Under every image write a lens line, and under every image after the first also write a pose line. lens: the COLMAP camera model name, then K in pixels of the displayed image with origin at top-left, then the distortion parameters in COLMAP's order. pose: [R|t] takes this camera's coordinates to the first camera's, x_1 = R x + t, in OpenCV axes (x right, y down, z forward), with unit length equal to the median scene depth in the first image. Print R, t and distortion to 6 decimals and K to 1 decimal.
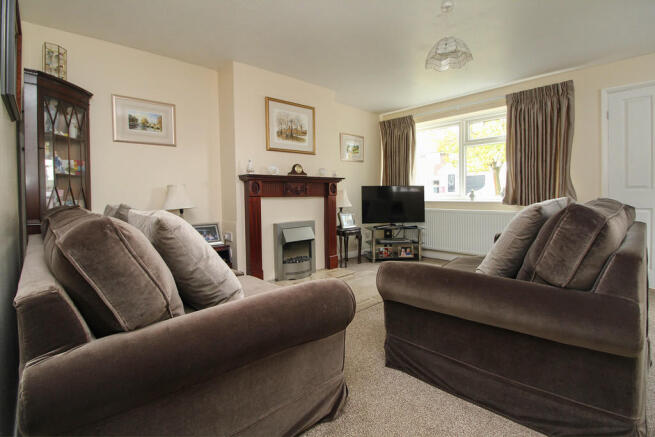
lens RADIAL K [[303.4, 0, 324.9], [0, 303.4, 194.1], [0, 0, 1]] dist [0.000434, -0.000038]
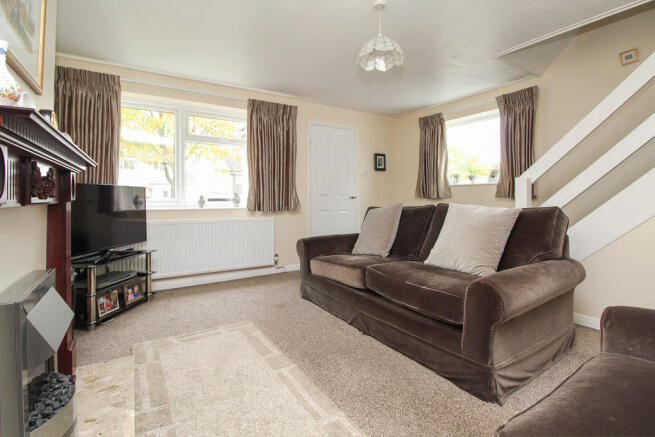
lens RADIAL K [[303.4, 0, 324.9], [0, 303.4, 194.1], [0, 0, 1]] dist [0.000434, -0.000038]
pose [[0.175935, 0.030457, 0.983931, -0.322605], [0.012833, 0.999365, -0.033229, 0.018786], [-0.984318, 0.018473, 0.175432, 0.595387]]
